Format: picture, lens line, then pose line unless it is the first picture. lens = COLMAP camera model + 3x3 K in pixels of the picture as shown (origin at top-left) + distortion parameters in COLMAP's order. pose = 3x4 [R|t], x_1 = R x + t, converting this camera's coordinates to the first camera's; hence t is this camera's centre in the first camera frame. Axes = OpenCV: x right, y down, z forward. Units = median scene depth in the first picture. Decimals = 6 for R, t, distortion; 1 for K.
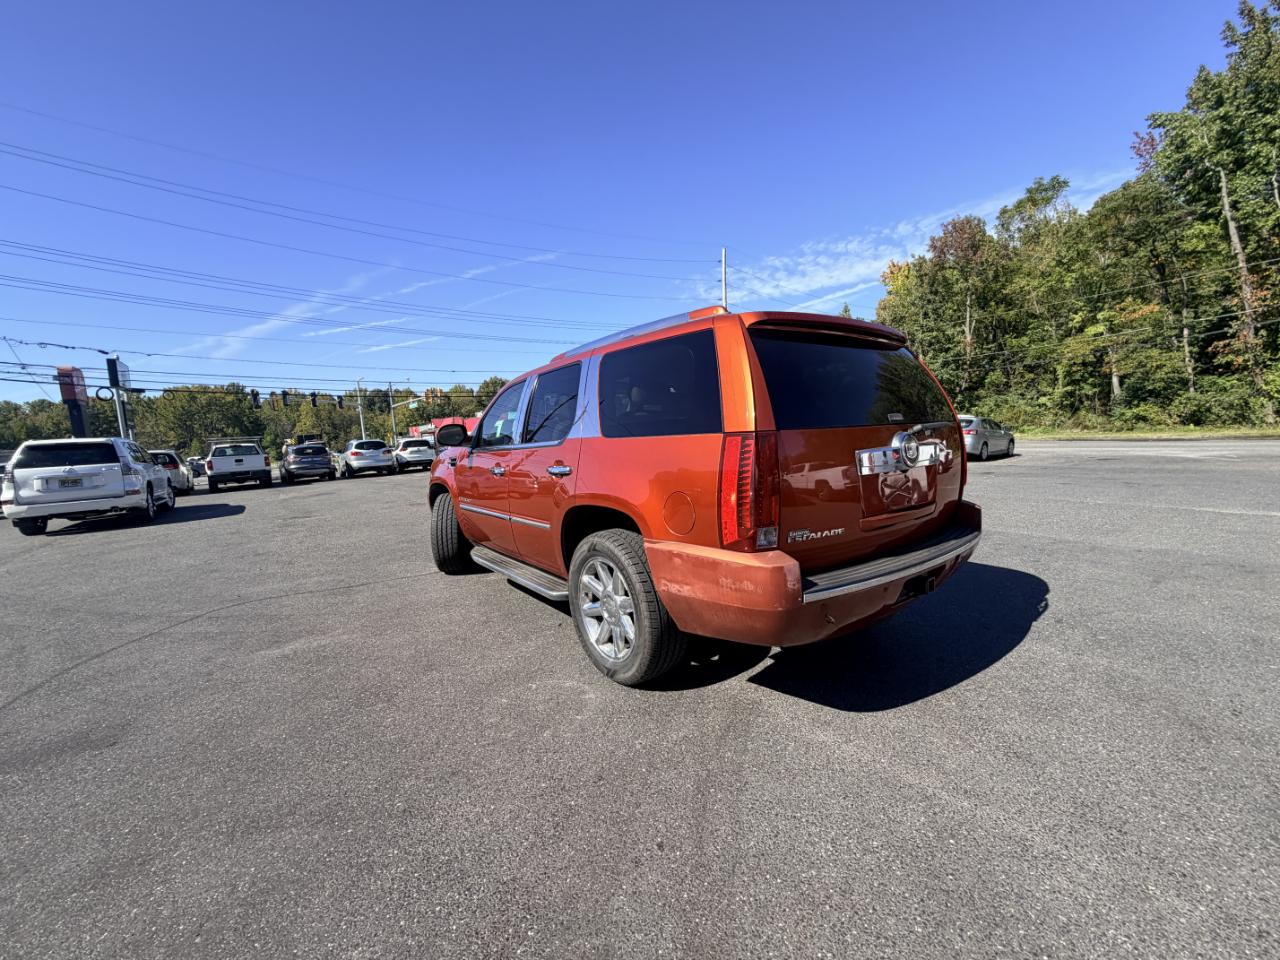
lens RADIAL K [[508.2, 0, 640.6], [0, 508.2, 479.7], [0, 0, 1]] dist [0.000540, -0.000239]
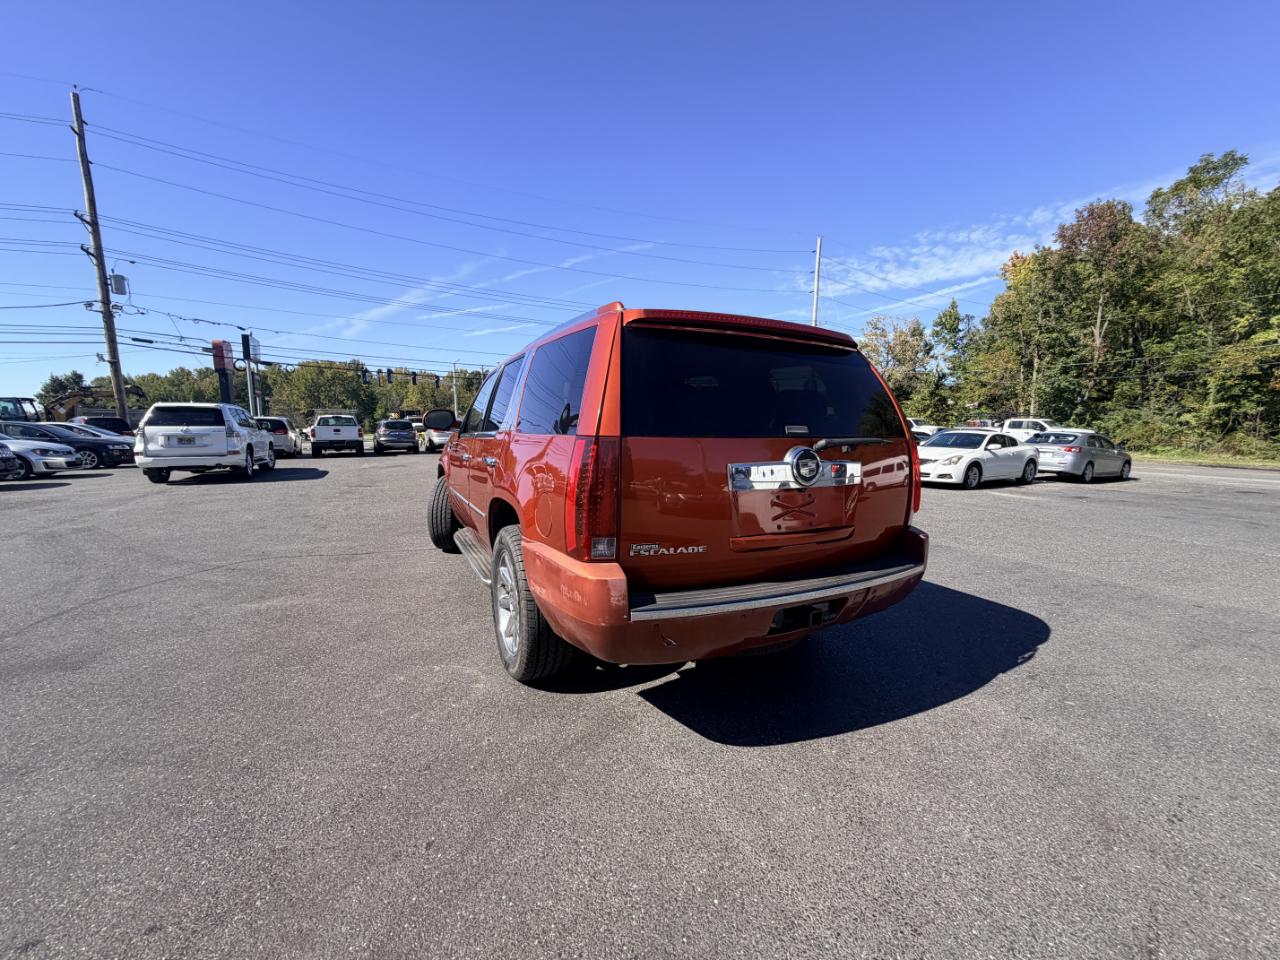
lens RADIAL K [[508.2, 0, 639.0], [0, 508.2, 479.8], [0, 0, 1]] dist [0.000540, -0.000239]
pose [[0.984292, 0.076633, -0.159050, 0.035537], [-0.073875, 0.996998, 0.023190, -0.003217], [0.160350, -0.011076, 0.986998, 0.005612]]
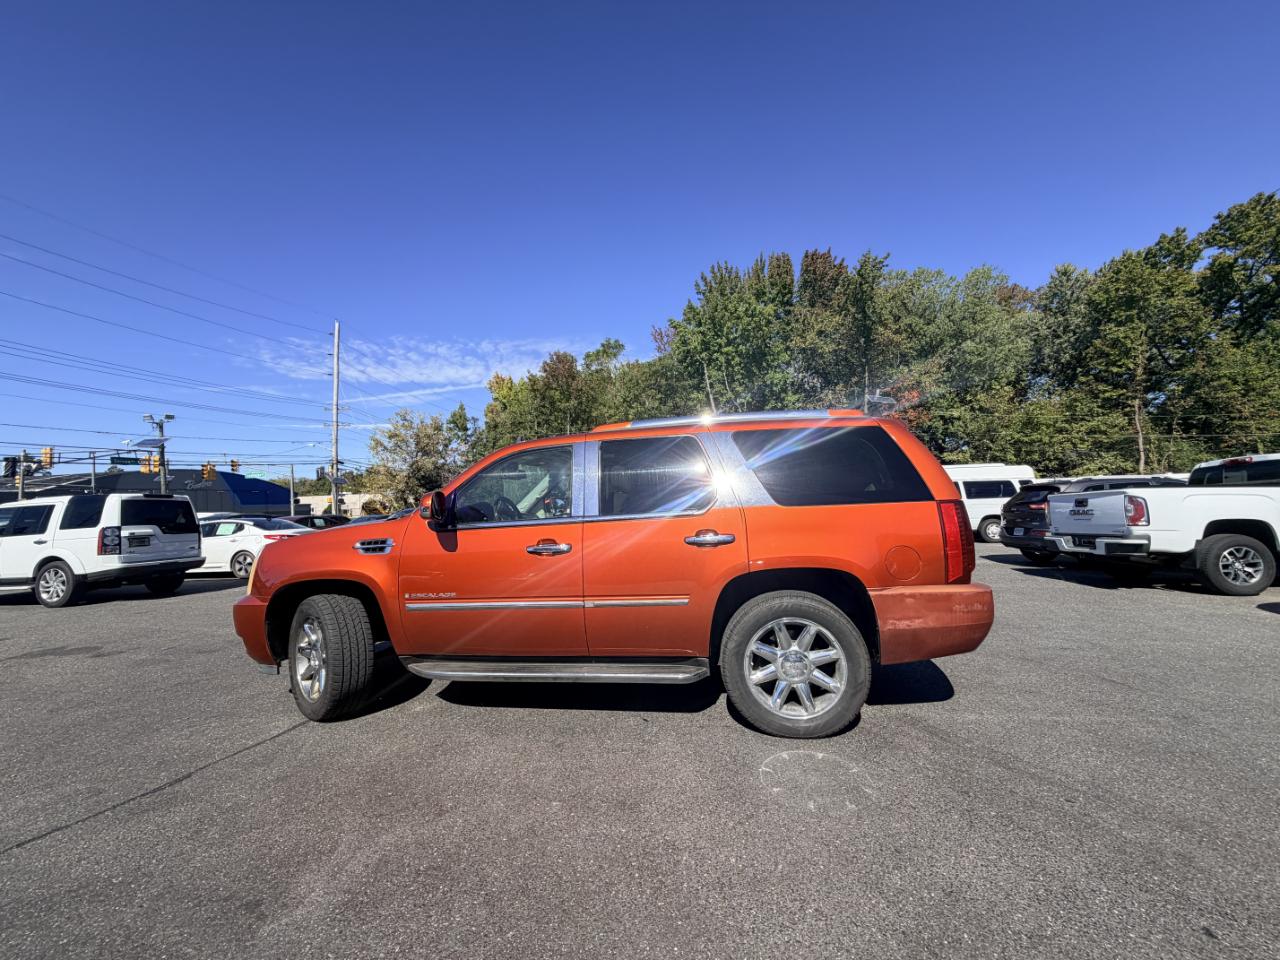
lens RADIAL K [[508.2, 0, 638.7], [0, 508.2, 481.1], [0, 0, 1]] dist [0.000540, -0.000239]
pose [[0.721828, 0.061606, 0.689325, -0.113672], [0.061849, 0.986302, -0.152912, 0.001517], [-0.689303, 0.153010, 0.708130, 0.045657]]
